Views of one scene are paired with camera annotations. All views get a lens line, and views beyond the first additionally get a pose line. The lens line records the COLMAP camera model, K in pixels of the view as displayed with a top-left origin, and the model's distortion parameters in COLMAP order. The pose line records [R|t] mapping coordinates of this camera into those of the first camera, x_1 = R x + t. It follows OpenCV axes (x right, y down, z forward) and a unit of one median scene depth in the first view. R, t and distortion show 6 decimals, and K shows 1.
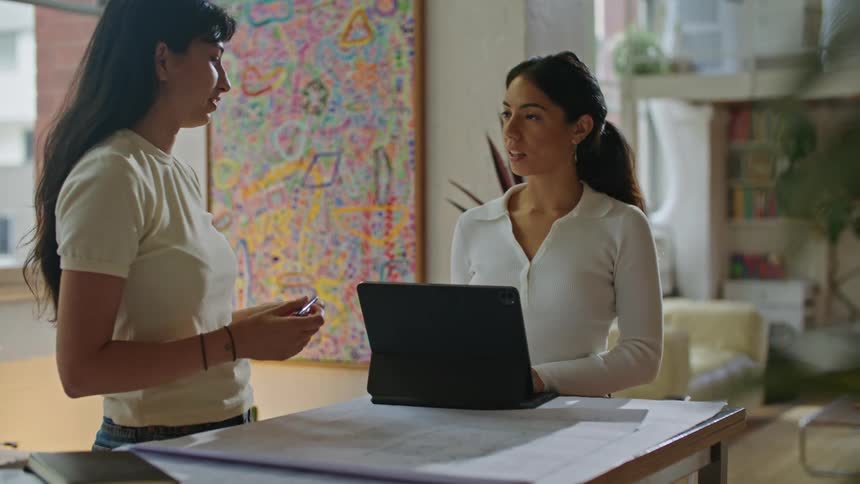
lens RADIAL K [[1416.8, 0, 395.4], [0, 1416.8, 247.7], [0, 0, 1]] dist [-0.076929, 0.000000]
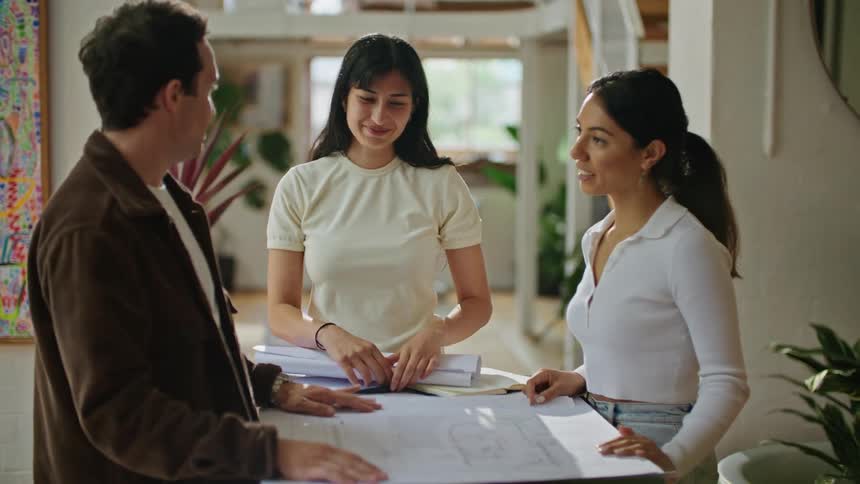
lens RADIAL K [[1416.8, 0, 441.5], [0, 1416.8, 258.0], [0, 0, 1]] dist [-0.076929, 0.000000]
pose [[0.845055, -0.048371, 0.532486, -0.273787], [0.007306, 0.996851, 0.078960, -0.048635], [-0.534629, -0.062835, 0.842748, 0.013060]]
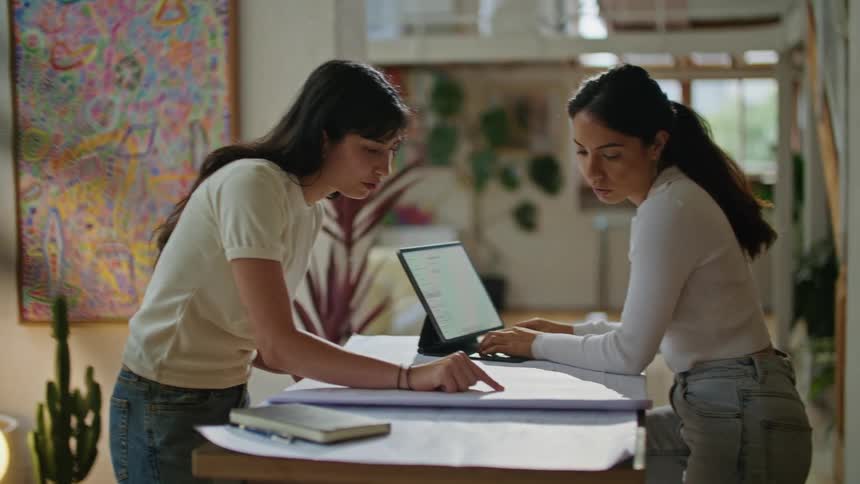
lens RADIAL K [[1416.8, 0, 436.1], [0, 1416.8, 226.9], [0, 0, 1]] dist [-0.076929, 0.000000]
pose [[0.946810, -0.026853, 0.320672, -0.184066], [0.019445, 0.999465, 0.026281, -0.014365], [-0.321206, -0.018648, 0.946826, -0.080096]]
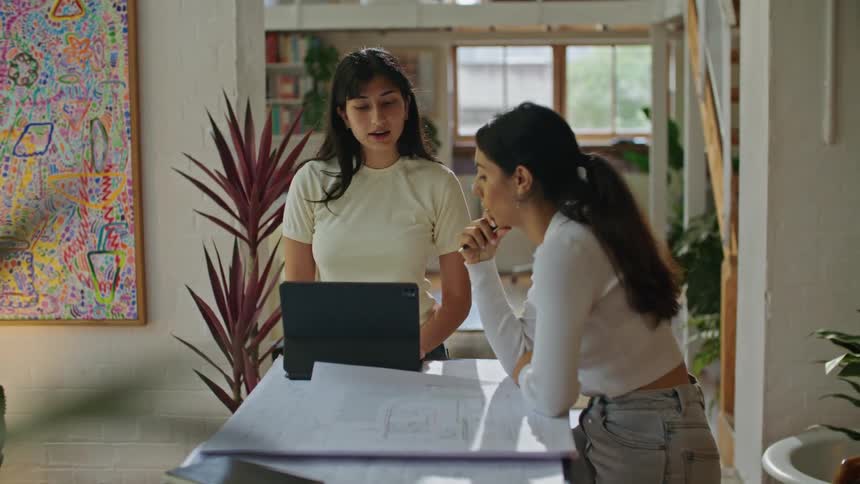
lens RADIAL K [[1416.8, 0, 425.8], [0, 1416.8, 246.1], [0, 0, 1]] dist [-0.076929, 0.000000]
pose [[0.913032, -0.052810, 0.404456, -0.216725], [0.021435, 0.996425, 0.081716, -0.055853], [-0.407325, -0.065940, 0.910900, -0.072893]]
